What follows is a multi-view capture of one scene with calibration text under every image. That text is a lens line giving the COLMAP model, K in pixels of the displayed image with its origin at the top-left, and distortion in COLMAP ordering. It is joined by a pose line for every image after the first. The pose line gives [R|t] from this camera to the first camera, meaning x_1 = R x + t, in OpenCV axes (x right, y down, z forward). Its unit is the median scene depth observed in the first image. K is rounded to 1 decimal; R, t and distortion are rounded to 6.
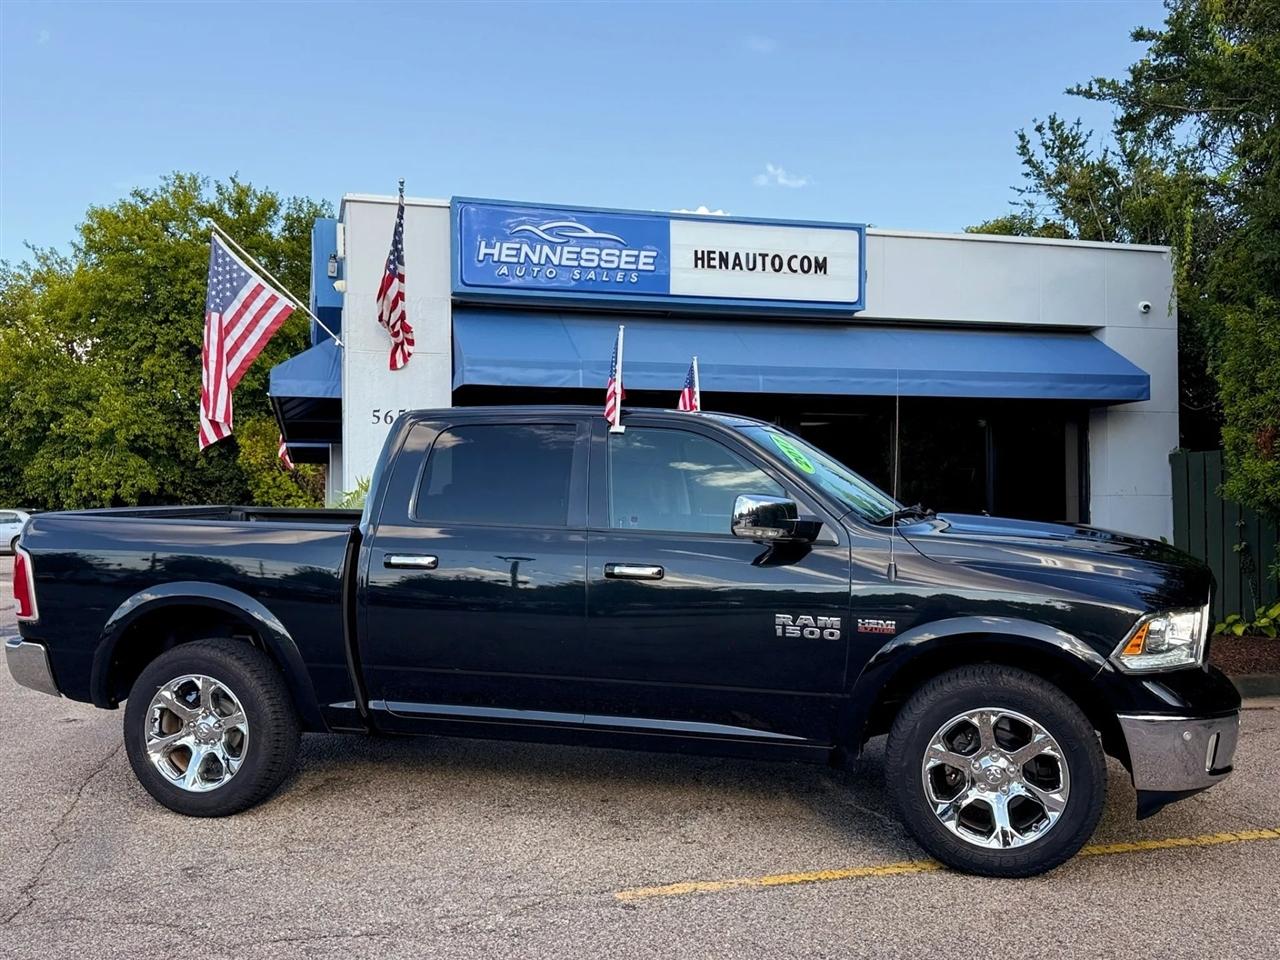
lens RADIAL K [[1171.4, 0, 647.1], [0, 1171.4, 489.0], [0, 0, 1]] dist [0.164233, -0.327466]
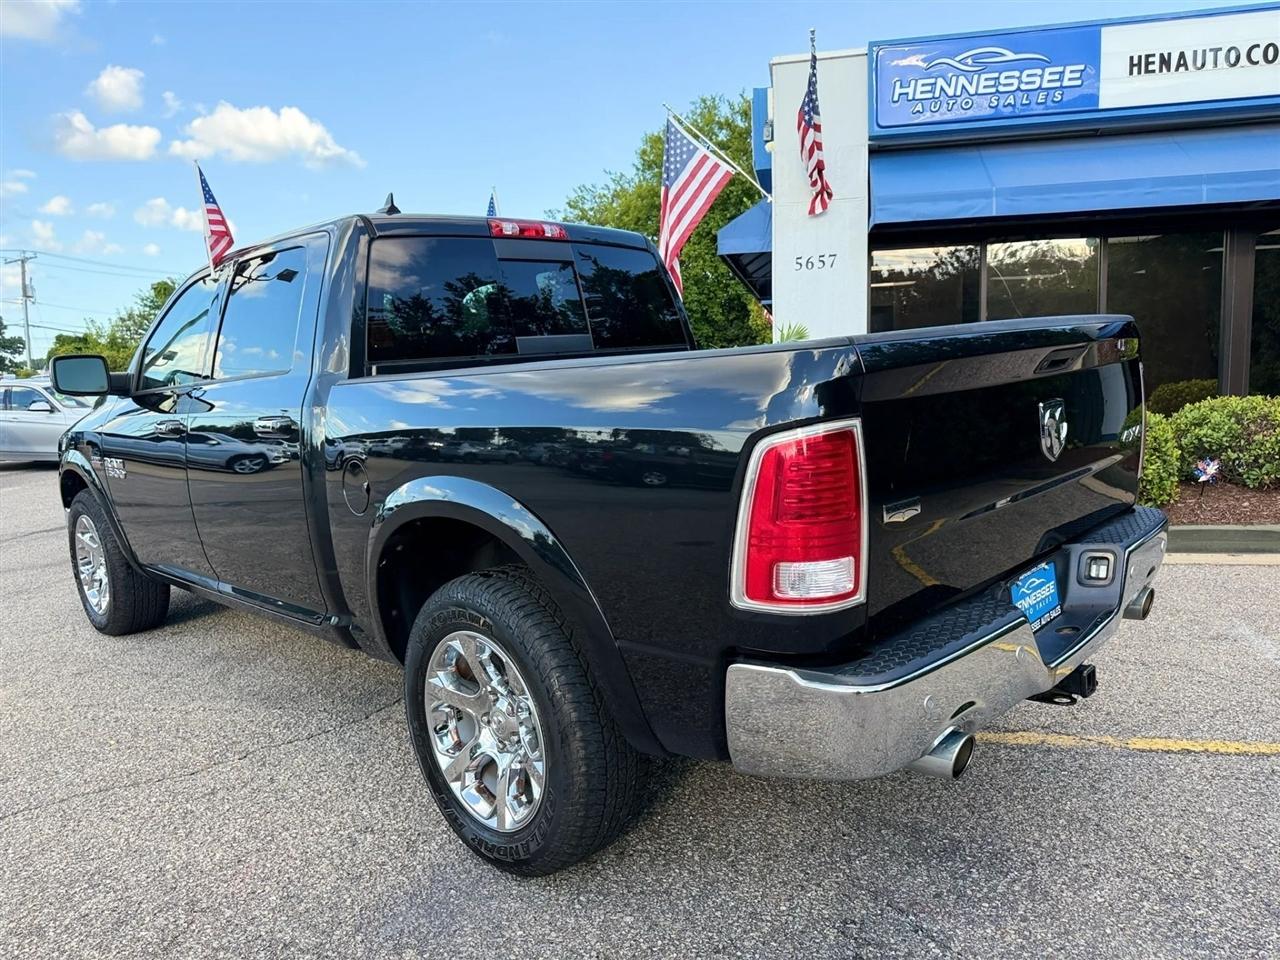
lens RADIAL K [[930.5, 0, 653.3], [0, 930.5, 482.5], [0, 0, 1]] dist [0.014642, -0.006728]
pose [[0.897856, 0.027306, -0.439441, 0.037302], [0.037551, 0.989689, 0.138220, 0.016703], [0.438684, -0.140603, 0.887574, 0.127949]]
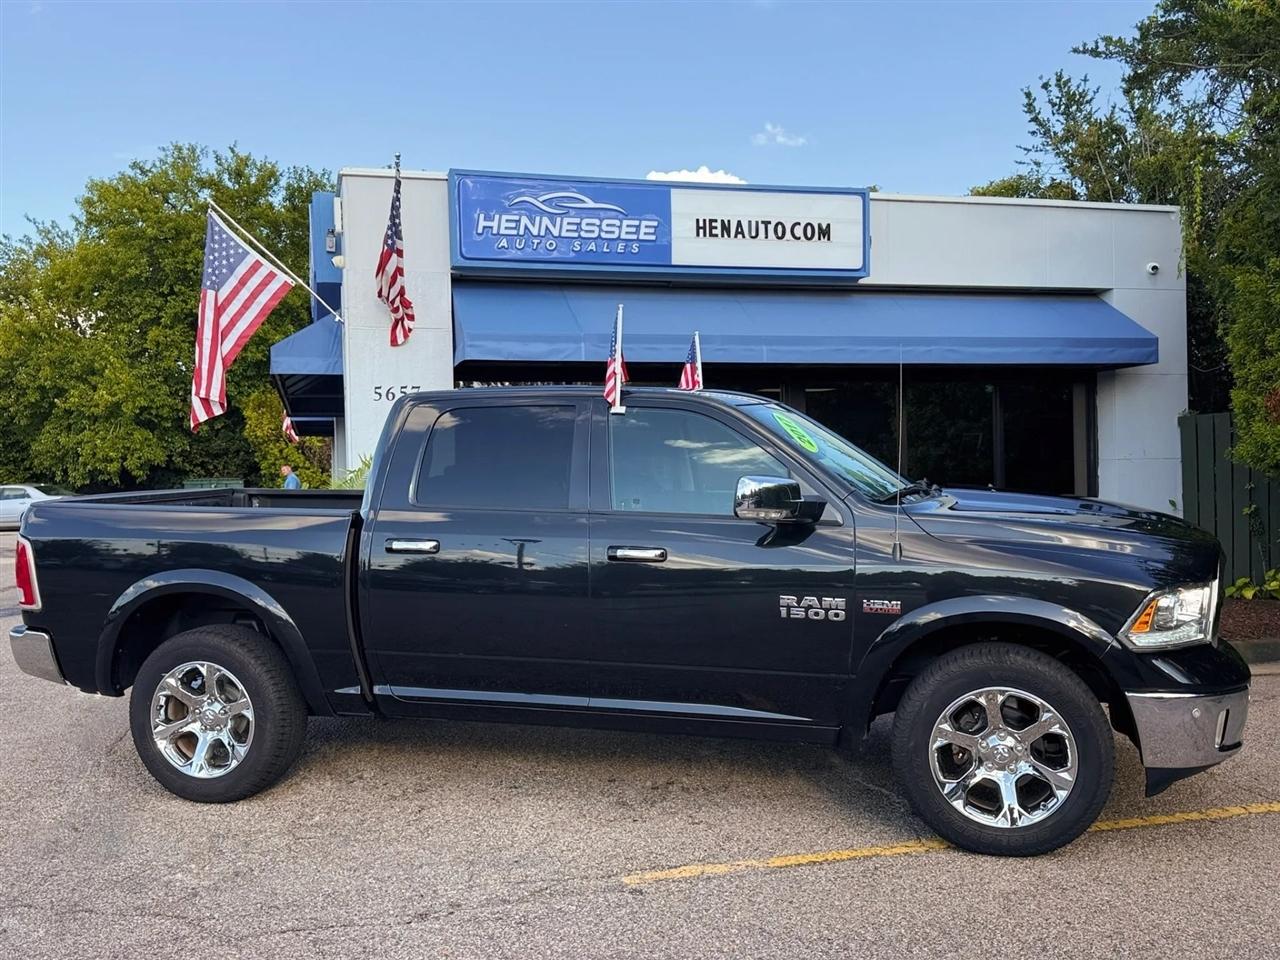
lens RADIAL K [[1171.4, 0, 647.1], [0, 1171.4, 489.0], [0, 0, 1]] dist [0.164233, -0.327466]
pose [[0.999864, -0.015030, -0.006752, 0.002624], [0.015228, 0.999421, 0.030419, -0.007582], [0.006291, -0.030518, 0.999514, 0.005312]]
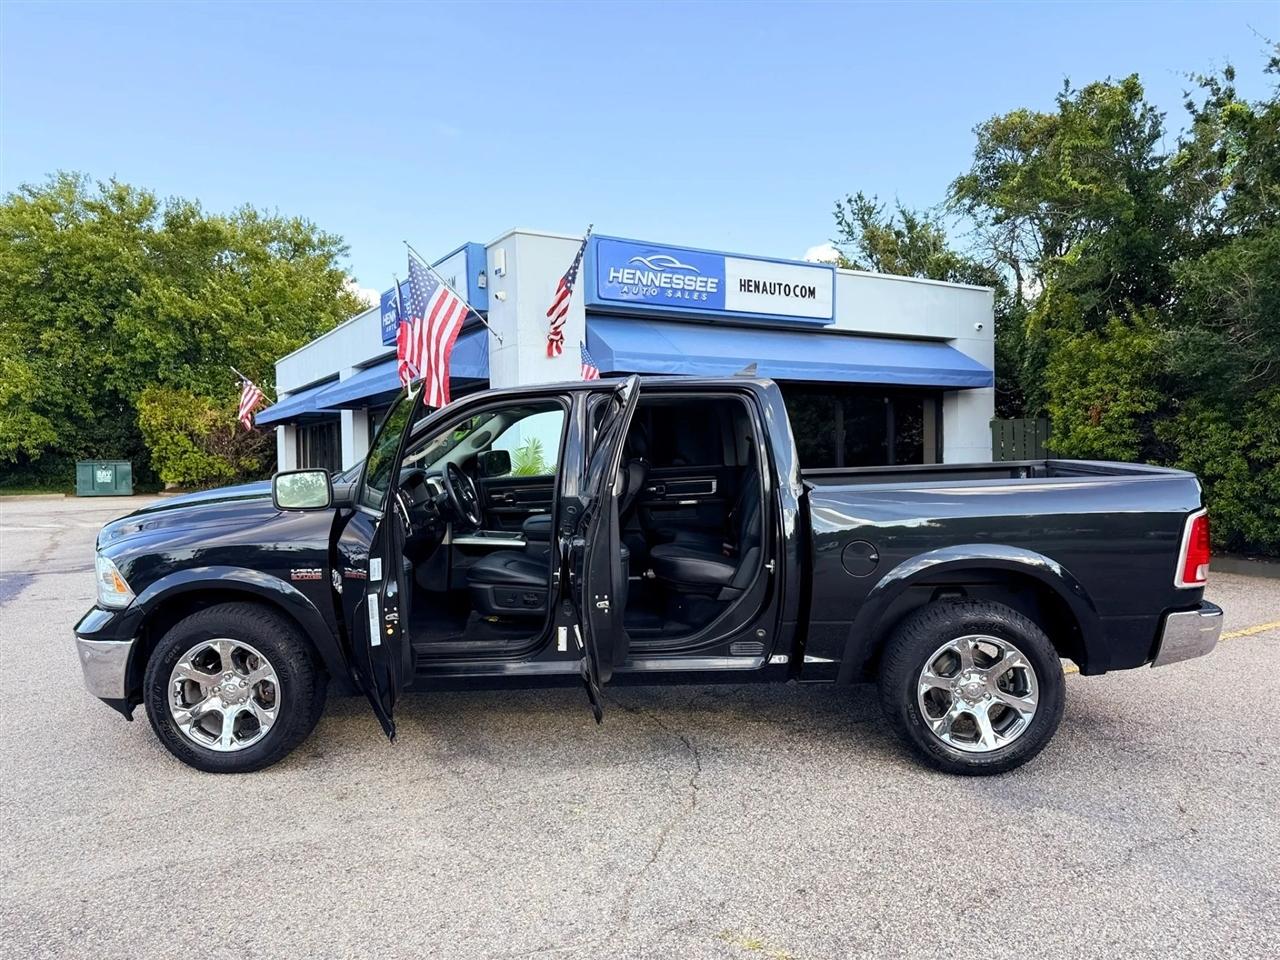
lens RADIAL K [[899.1, 0, 633.9], [0, 899.1, 482.2], [0, 0, 1]] dist [0.108231, -0.116283]
pose [[0.965098, -0.014652, 0.261479, -0.388642], [0.003778, 0.999109, 0.042042, -0.001707], [-0.261862, -0.039587, 0.964293, -0.042401]]
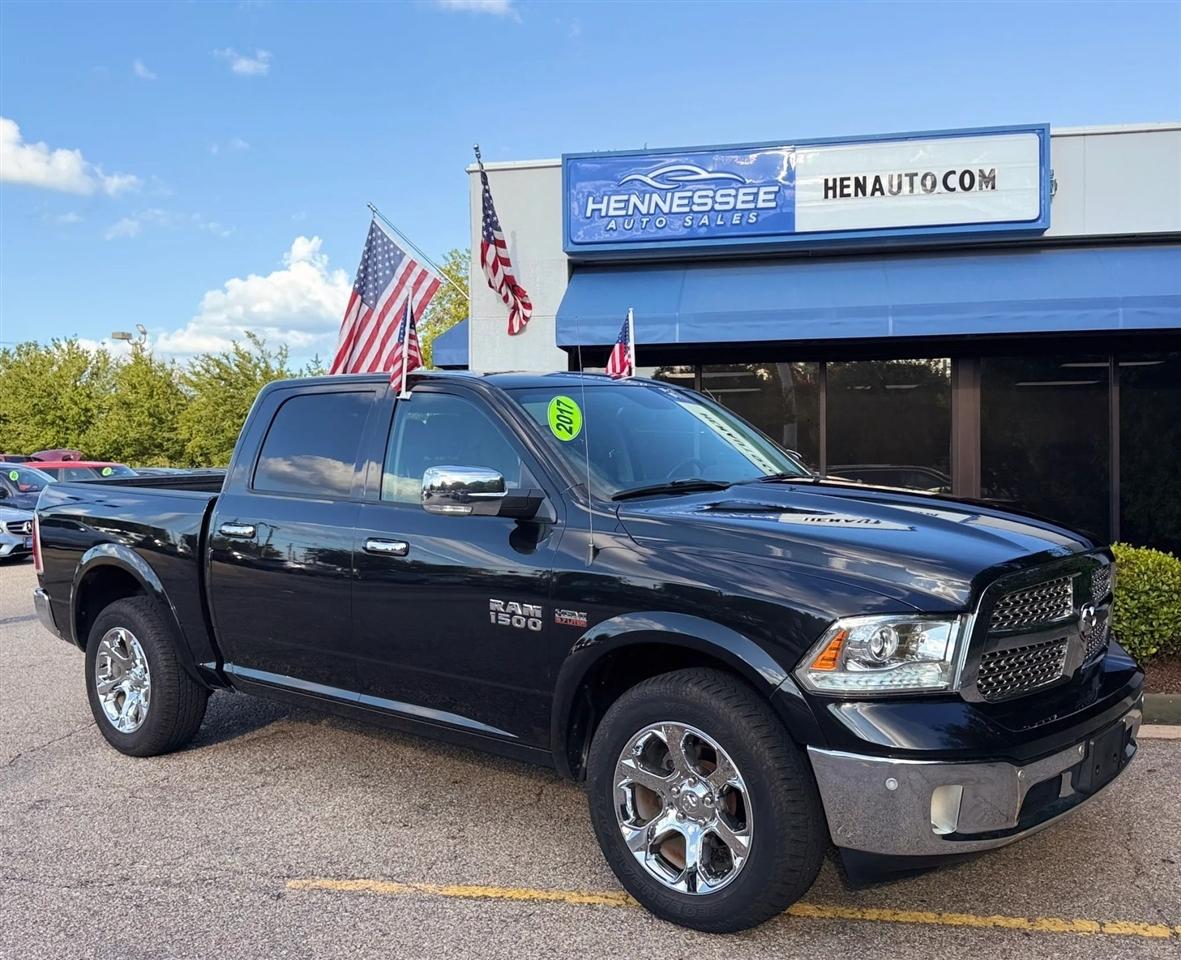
lens RADIAL K [[1176.8, 0, 583.0], [0, 1176.8, 484.1], [0, 0, 1]] dist [0.161760, -0.344065]
pose [[0.894581, 0.003595, -0.446891, 0.287729], [0.012125, 0.999404, 0.032311, -0.004746], [0.446741, -0.034324, 0.894005, 0.113290]]
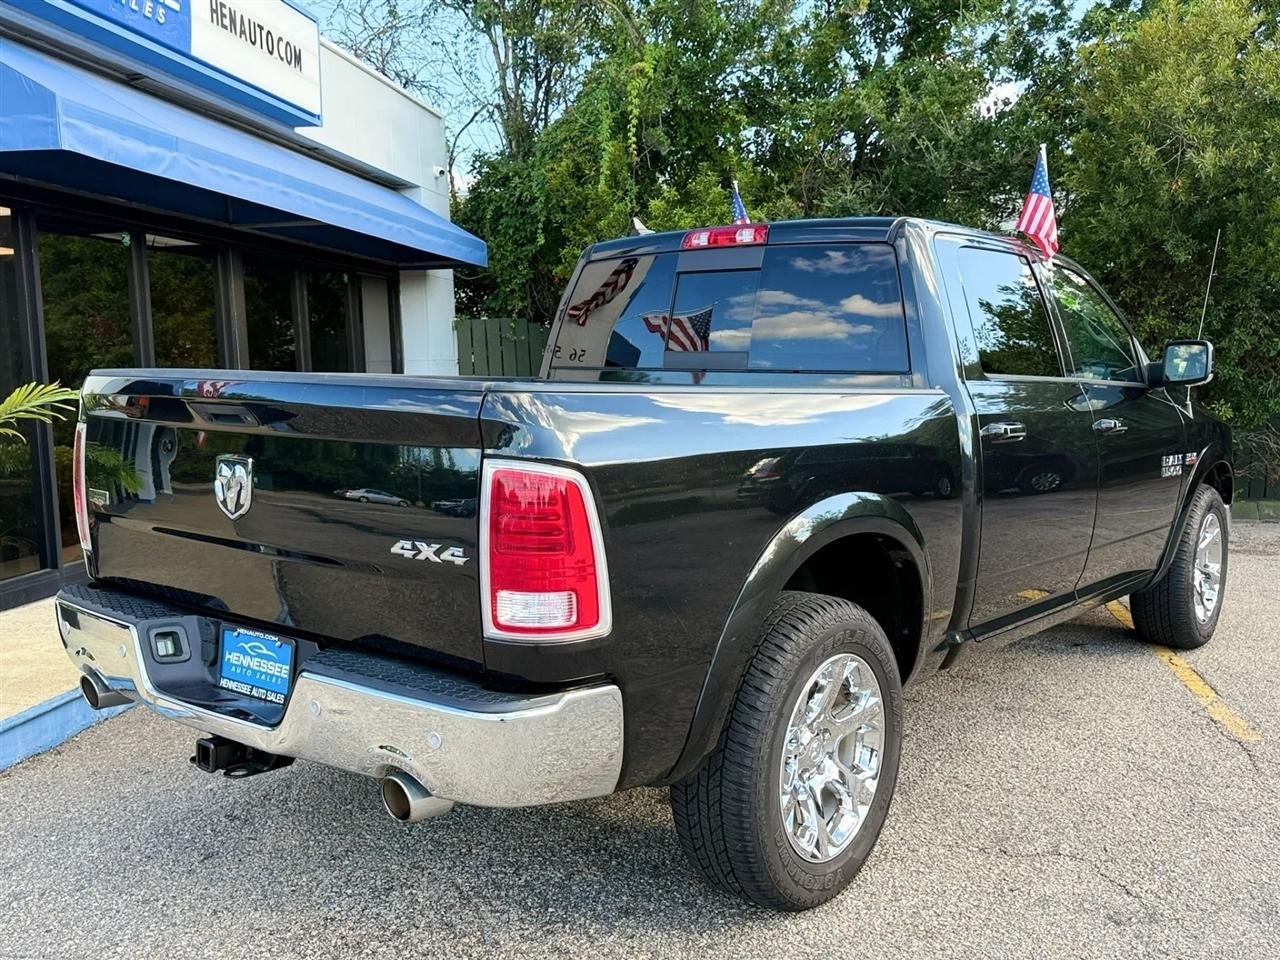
lens RADIAL K [[1171.4, 0, 647.1], [0, 1171.4, 489.0], [0, 0, 1]] dist [0.164233, -0.327466]
pose [[0.416586, -0.099493, 0.903636, -0.524902], [0.006685, 0.994302, 0.106394, 0.010163], [-0.909072, -0.038282, 0.414877, 0.484531]]
